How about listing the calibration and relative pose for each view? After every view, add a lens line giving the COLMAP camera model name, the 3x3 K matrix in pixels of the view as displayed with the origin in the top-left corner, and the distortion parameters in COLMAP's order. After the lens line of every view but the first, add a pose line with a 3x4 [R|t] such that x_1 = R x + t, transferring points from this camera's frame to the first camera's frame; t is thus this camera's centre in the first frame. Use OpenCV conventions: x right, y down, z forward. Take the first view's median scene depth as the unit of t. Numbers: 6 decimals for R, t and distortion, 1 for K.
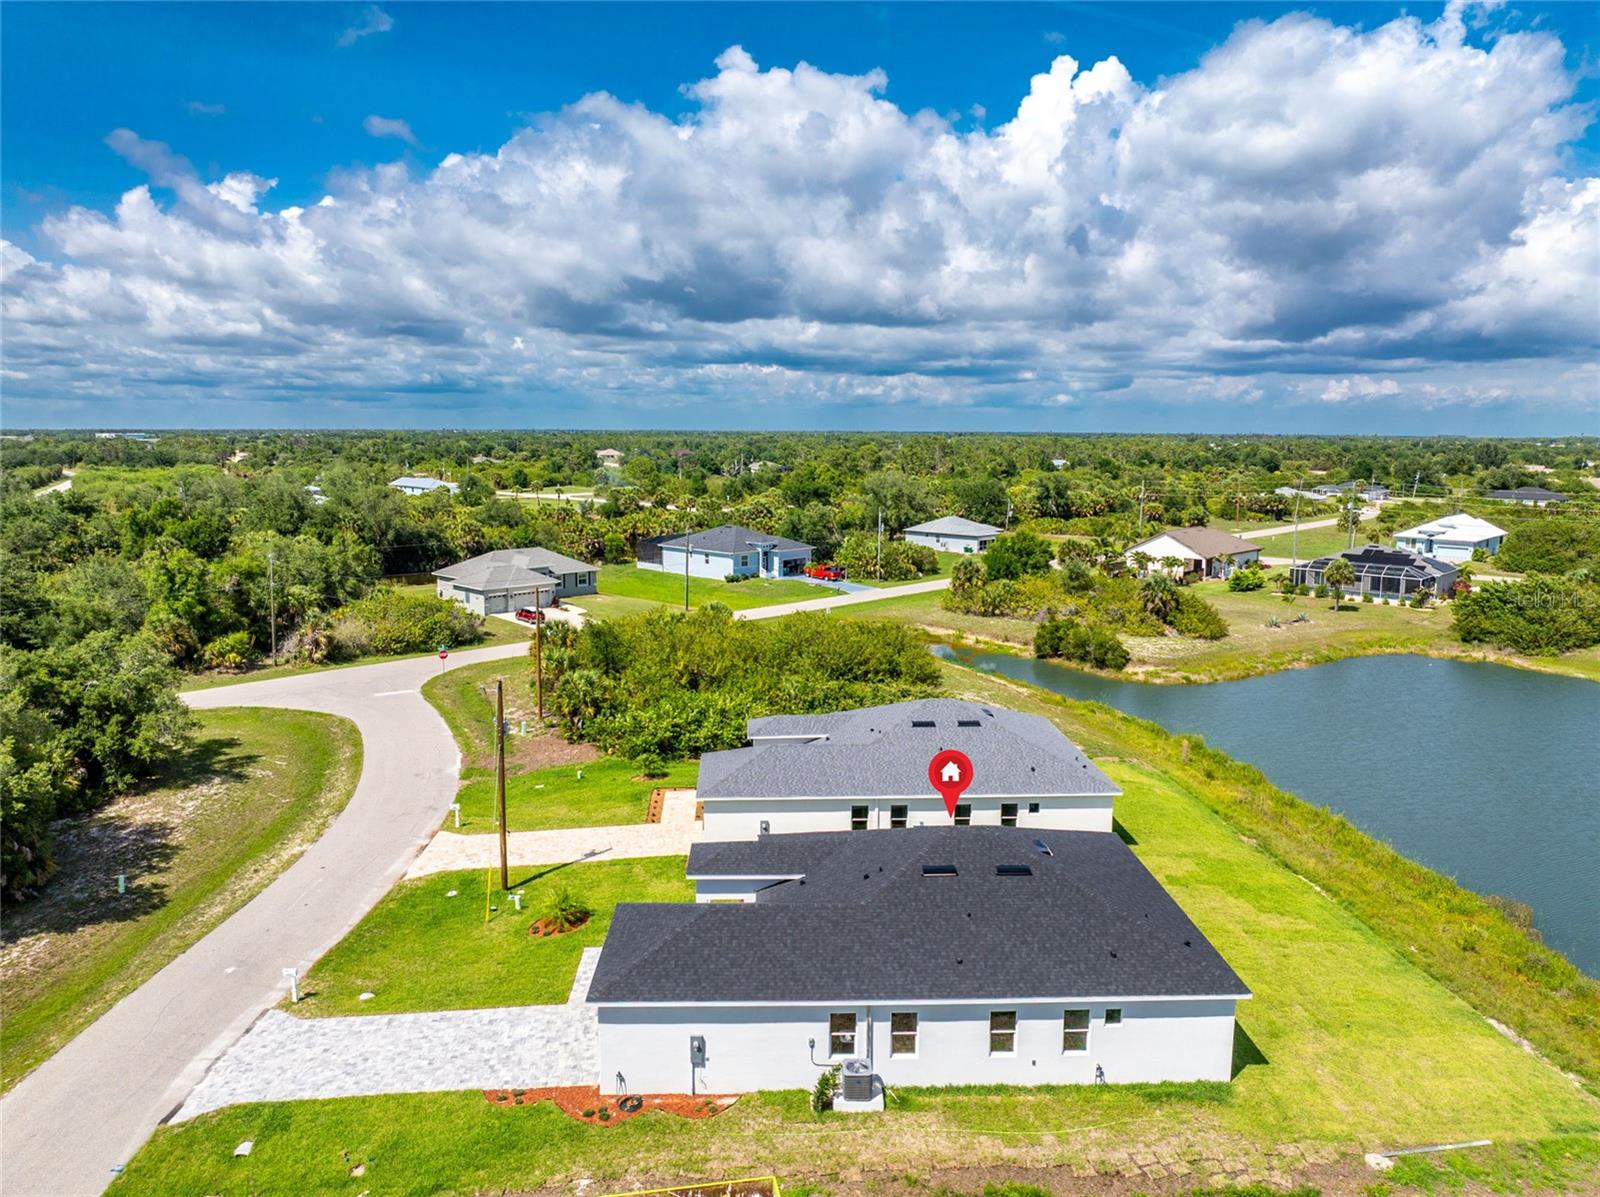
lens RADIAL K [[1116.9, 0, 795.0], [0, 1116.9, 602.3], [0, 0, 1]] dist [-0.038158, -0.001309]
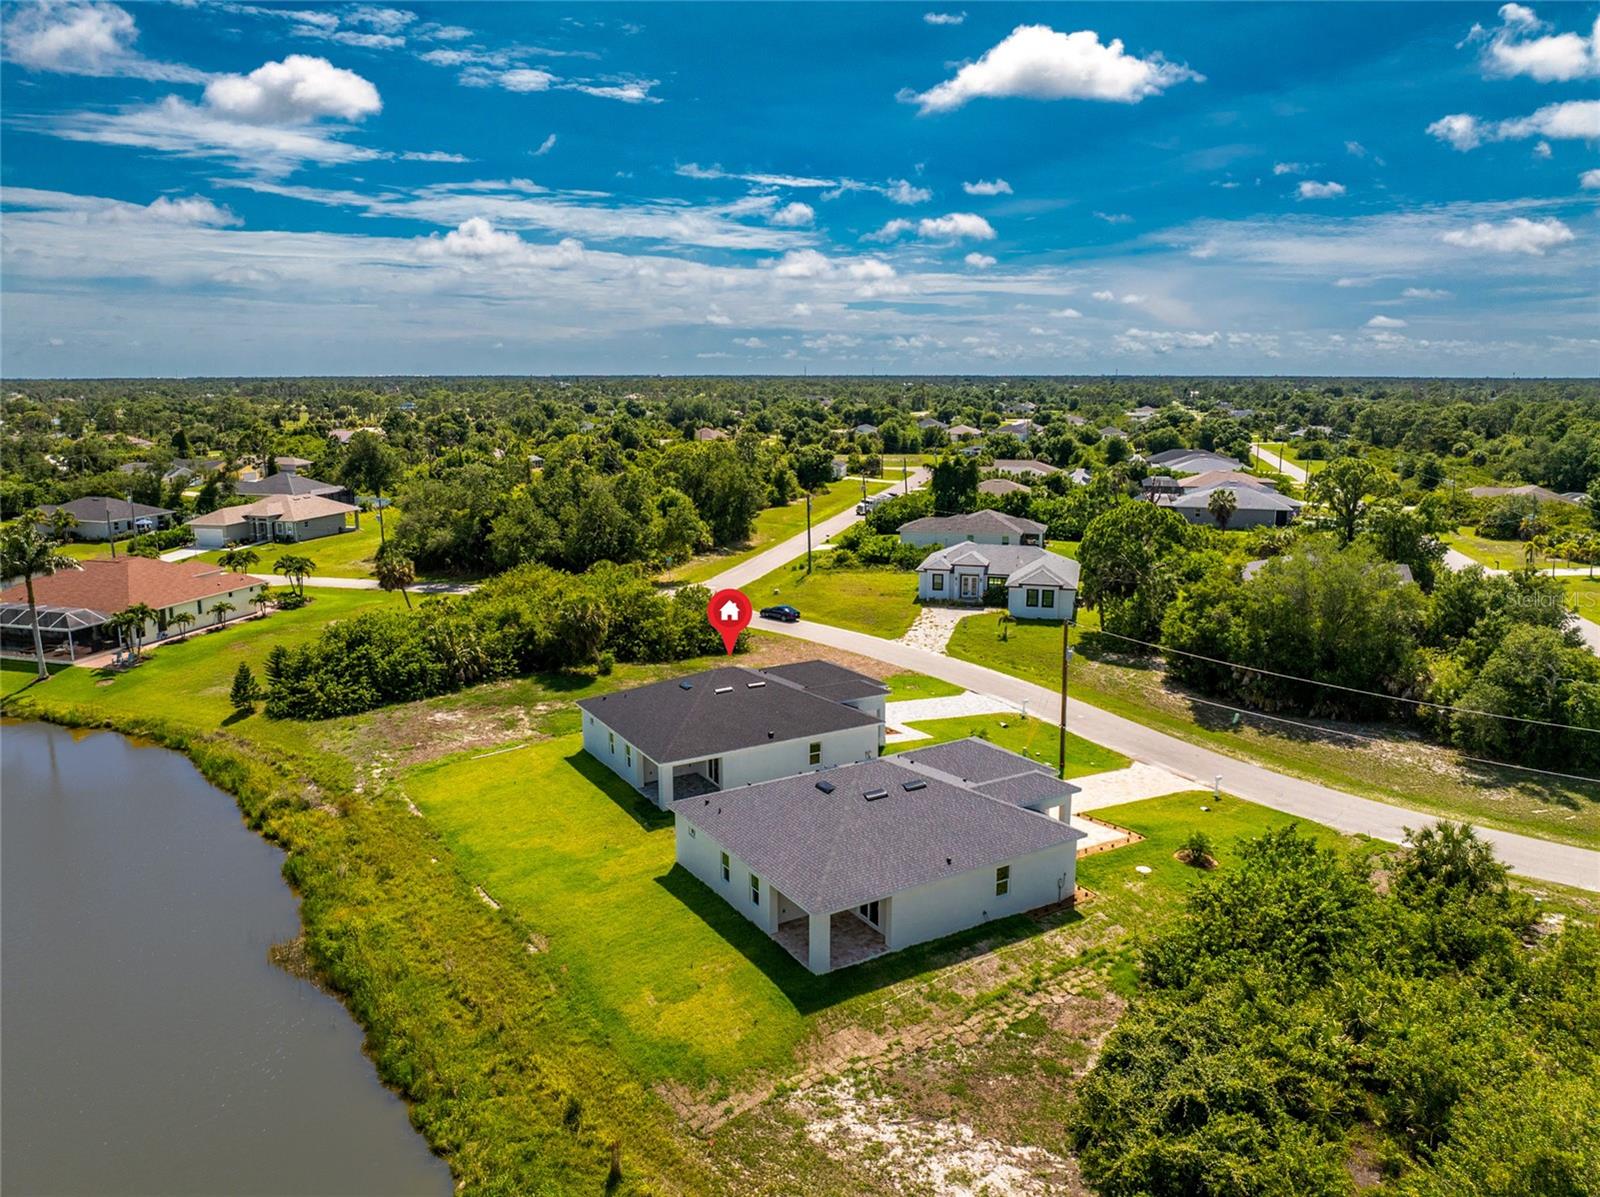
lens RADIAL K [[1116.9, 0, 795.0], [0, 1116.9, 602.3], [0, 0, 1]] dist [-0.038158, -0.001309]
pose [[-0.875164, 0.091841, -0.475031, 0.900676], [-0.075967, 0.943557, 0.322380, -0.483500], [0.477826, 0.318222, -0.818790, 2.471343]]
